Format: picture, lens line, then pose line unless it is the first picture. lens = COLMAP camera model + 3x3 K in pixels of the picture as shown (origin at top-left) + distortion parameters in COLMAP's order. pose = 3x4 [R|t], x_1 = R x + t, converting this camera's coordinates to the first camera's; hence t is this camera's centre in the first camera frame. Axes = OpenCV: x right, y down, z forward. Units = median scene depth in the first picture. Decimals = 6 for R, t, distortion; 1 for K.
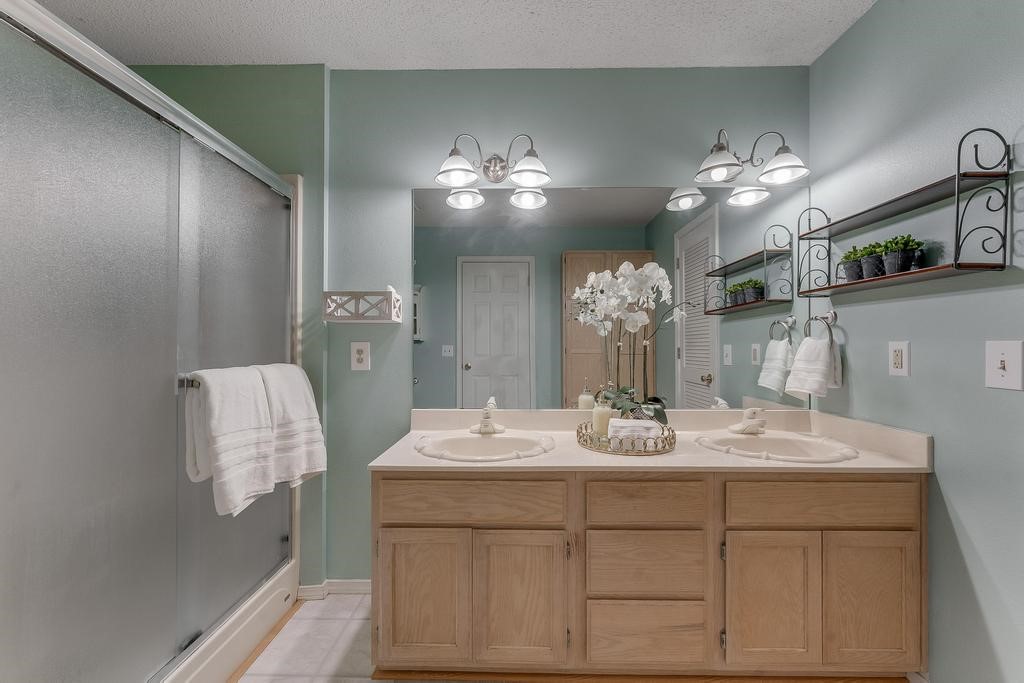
lens RADIAL K [[415.9, 0, 510.1], [0, 415.9, 345.7], [0, 0, 1]] dist [0.000532, 0.000130]
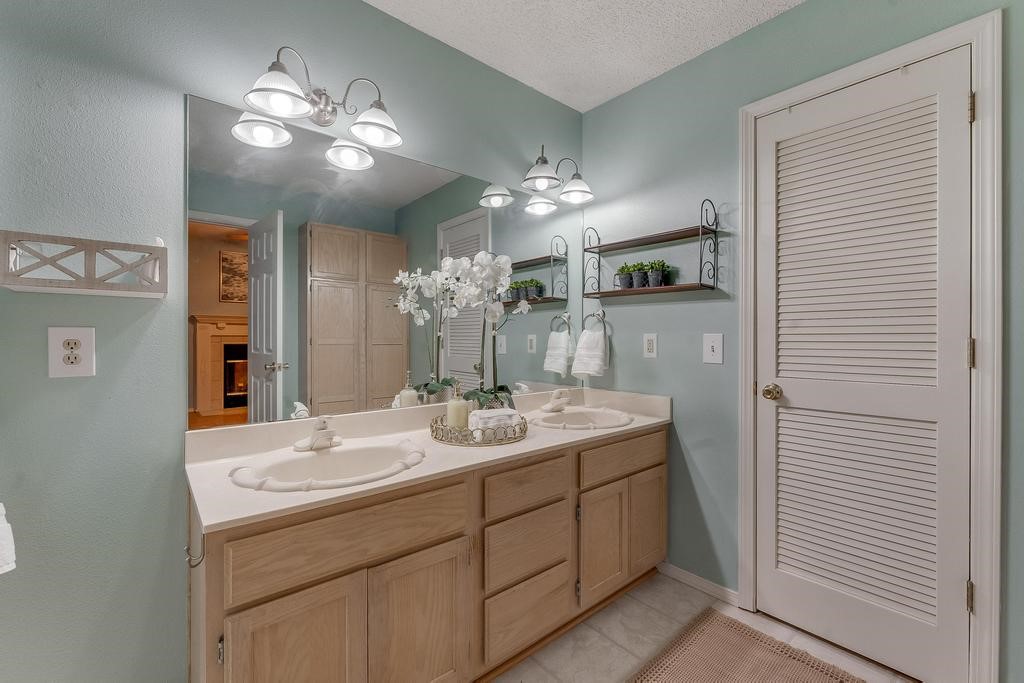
lens RADIAL K [[441.7, 0, 509.6], [0, 441.7, 338.1], [0, 0, 1]] dist [-0.002024, 0.000681]
pose [[0.744764, 0.000930, 0.667327, -0.370019], [-0.003983, 0.999987, 0.003052, 0.001930], [-0.667316, -0.004931, 0.744759, 0.170001]]
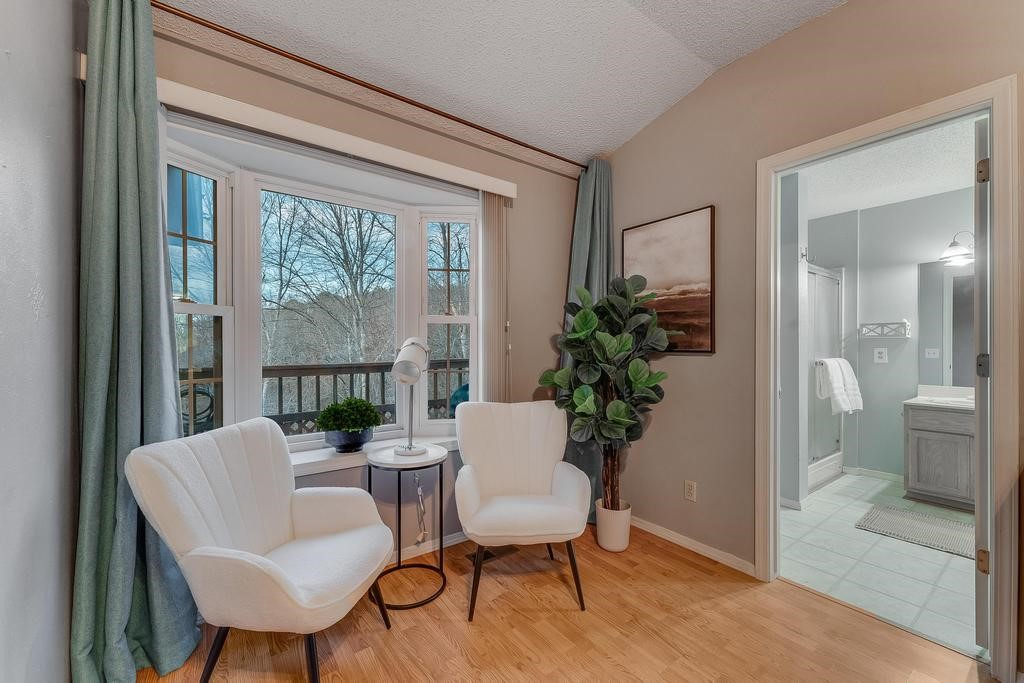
lens RADIAL K [[410.6, 0, 510.5], [0, 410.6, 347.9], [0, 0, 1]] dist [-0.000591, 0.000439]
pose [[0.614916, -0.000100, -0.788593, 0.098101], [0.000599, 1.000000, 0.000340, -0.012699], [0.788592, -0.000681, 0.614916, -1.766778]]
